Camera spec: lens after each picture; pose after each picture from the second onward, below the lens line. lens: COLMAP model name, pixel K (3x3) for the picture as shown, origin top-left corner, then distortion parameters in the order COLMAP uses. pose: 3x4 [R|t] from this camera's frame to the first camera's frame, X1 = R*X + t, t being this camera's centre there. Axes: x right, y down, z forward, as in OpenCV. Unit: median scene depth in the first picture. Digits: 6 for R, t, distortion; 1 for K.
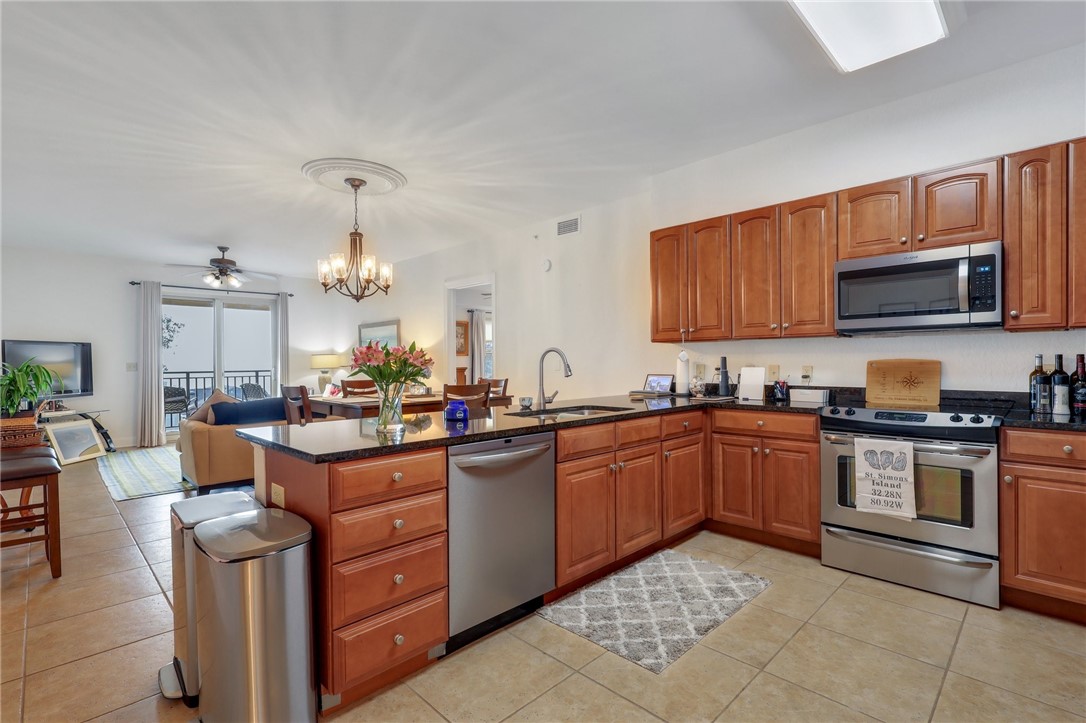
lens RADIAL K [[507.2, 0, 538.7], [0, 507.2, 363.6], [0, 0, 1]] dist [-0.002212, 0.001152]
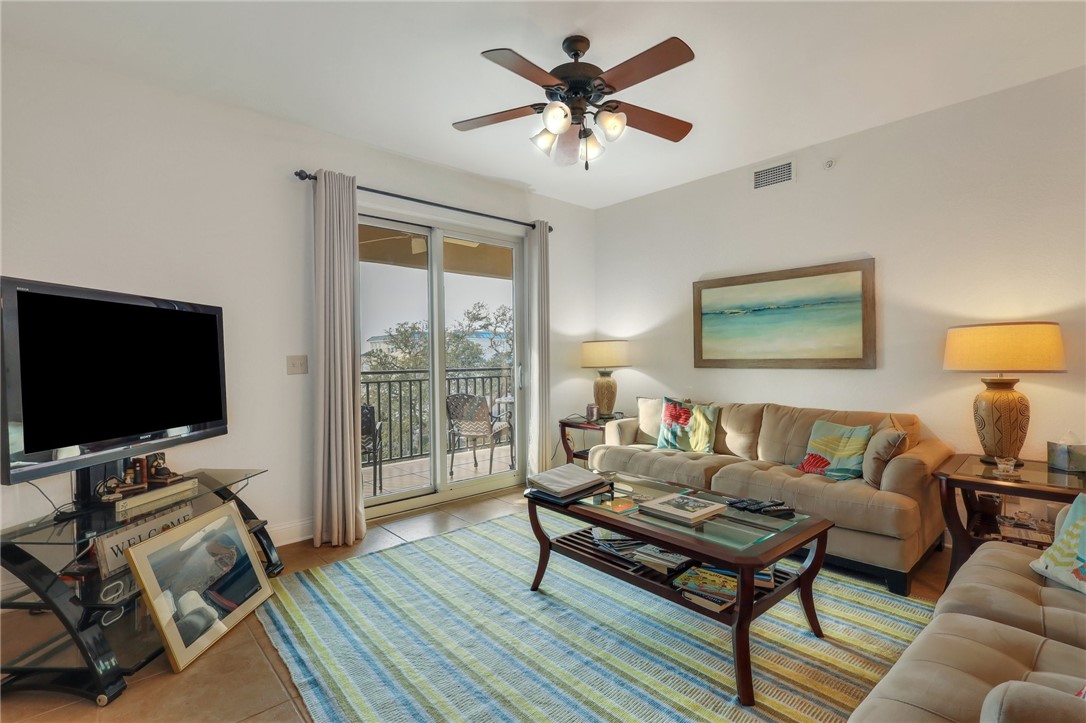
lens RADIAL K [[507.2, 0, 548.8], [0, 507.2, 363.5], [0, 0, 1]] dist [-0.002212, 0.001152]
pose [[0.999500, 0.000052, -0.031616, -1.441698], [0.000203, 0.999968, 0.008050, 0.005229], [0.031615, -0.008052, 0.999468, 1.420195]]
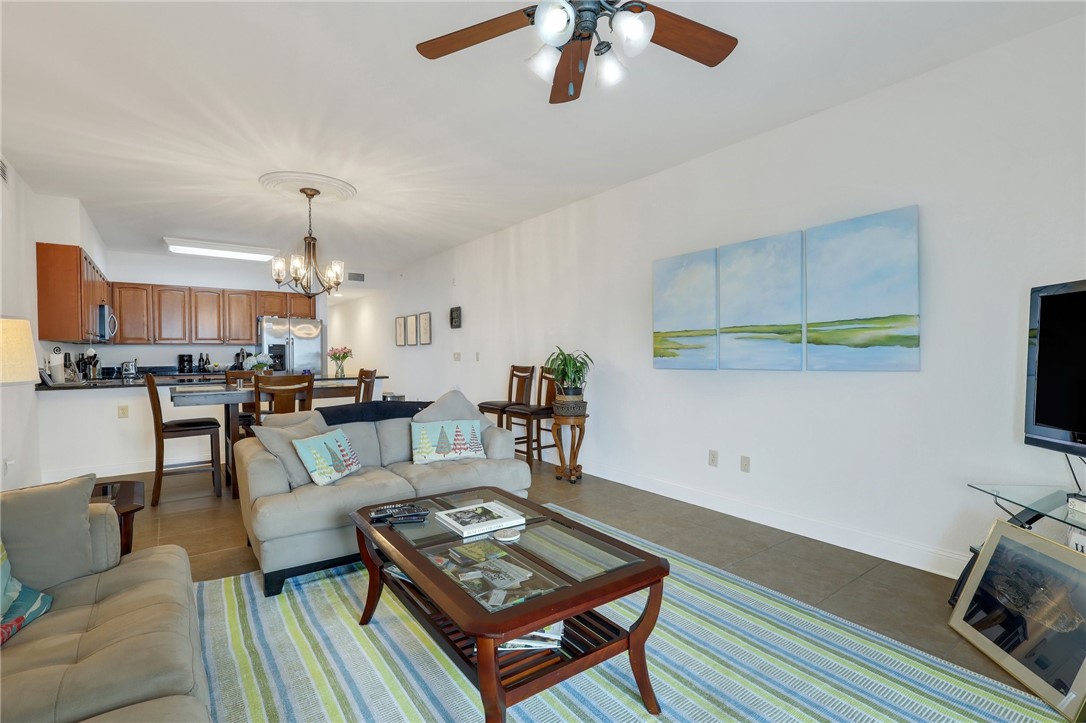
lens RADIAL K [[507.2, 0, 550.9], [0, 507.2, 369.2], [0, 0, 1]] dist [-0.002212, 0.001152]
pose [[-0.992633, 0.008910, 0.120834, -1.451321], [0.013768, 0.999128, 0.039426, -0.006495], [-0.120377, 0.040800, -0.991889, 2.924559]]
